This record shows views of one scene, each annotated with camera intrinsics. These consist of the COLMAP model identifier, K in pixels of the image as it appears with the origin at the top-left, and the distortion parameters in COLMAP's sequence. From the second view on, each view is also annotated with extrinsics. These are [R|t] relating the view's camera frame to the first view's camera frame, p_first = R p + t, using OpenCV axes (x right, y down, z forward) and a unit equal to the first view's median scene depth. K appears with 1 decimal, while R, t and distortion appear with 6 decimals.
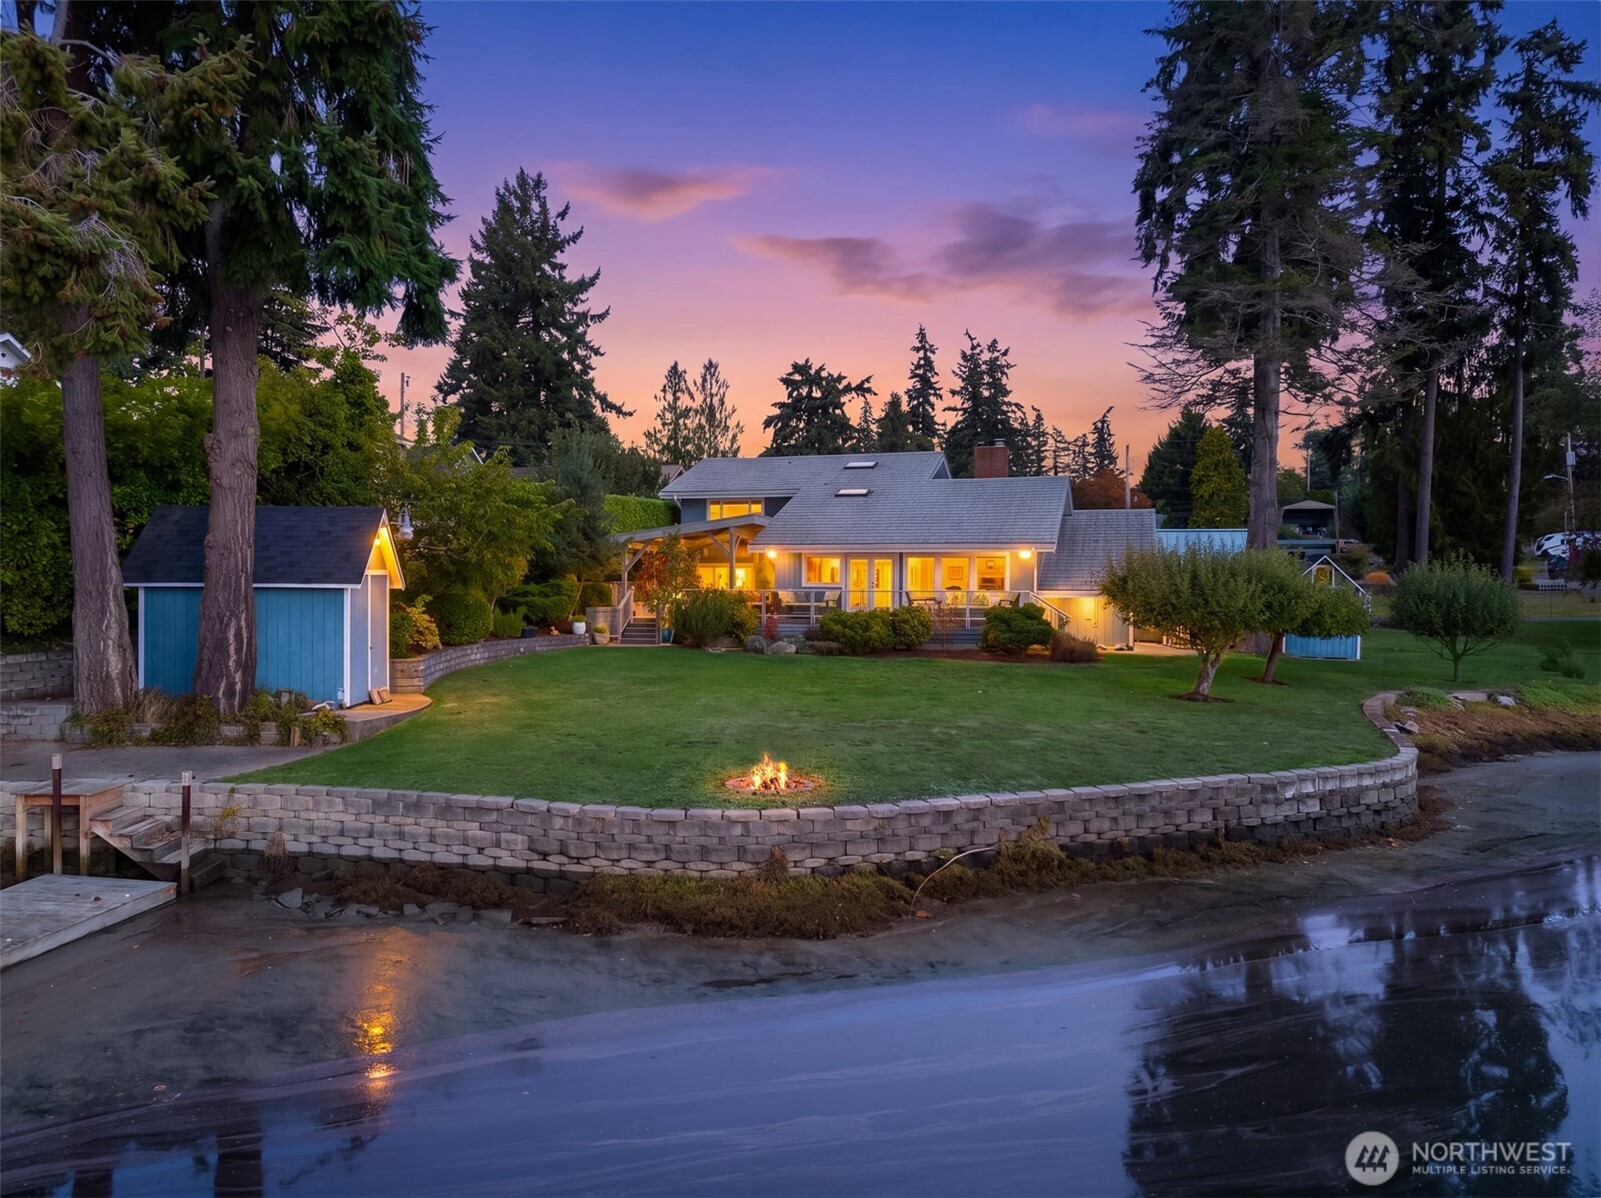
lens RADIAL K [[1132.9, 0, 800.5], [0, 1132.9, 599.0], [0, 0, 1]] dist [-0.073987, 0.077582]
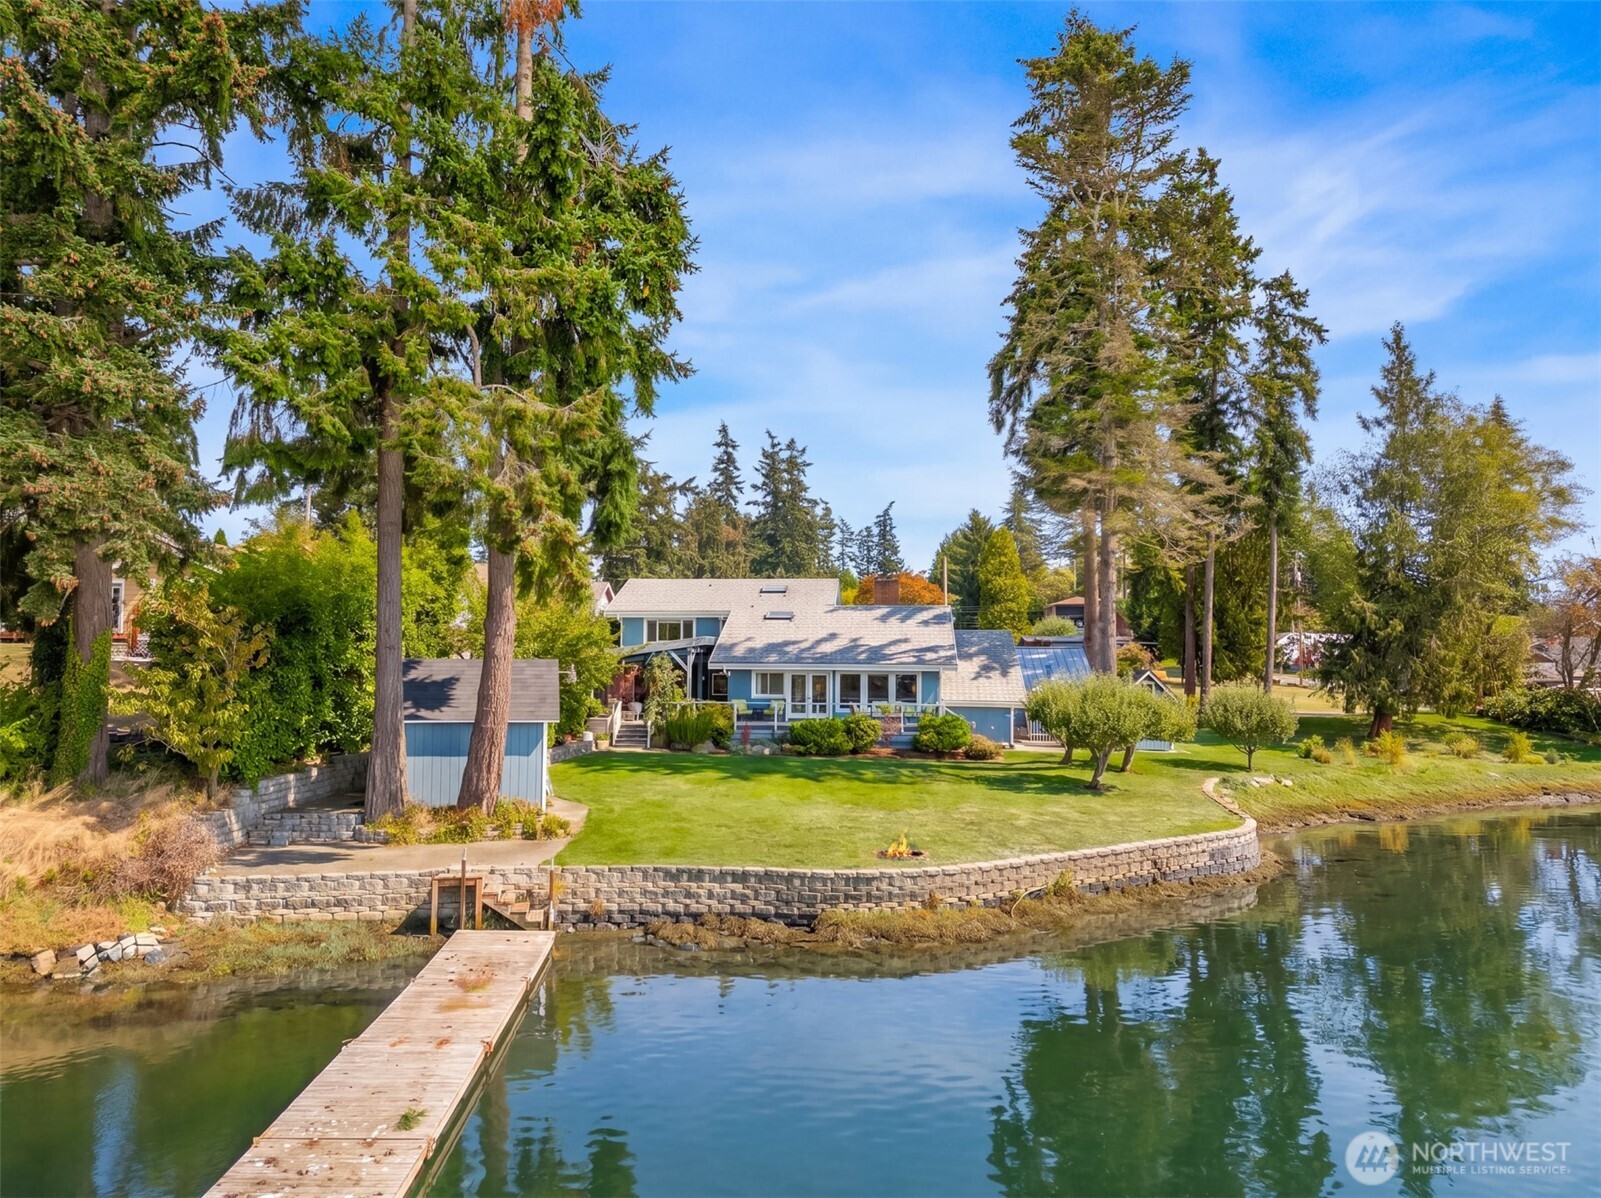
lens RADIAL K [[1137.4, 0, 800.5], [0, 1137.4, 599.0], [0, 0, 1]] dist [0.001335, -0.001616]
pose [[0.978735, 0.013795, 0.204664, -0.167720], [-0.000008, 0.997739, -0.067213, -0.028466], [-0.205128, 0.065782, 0.976522, -0.185626]]
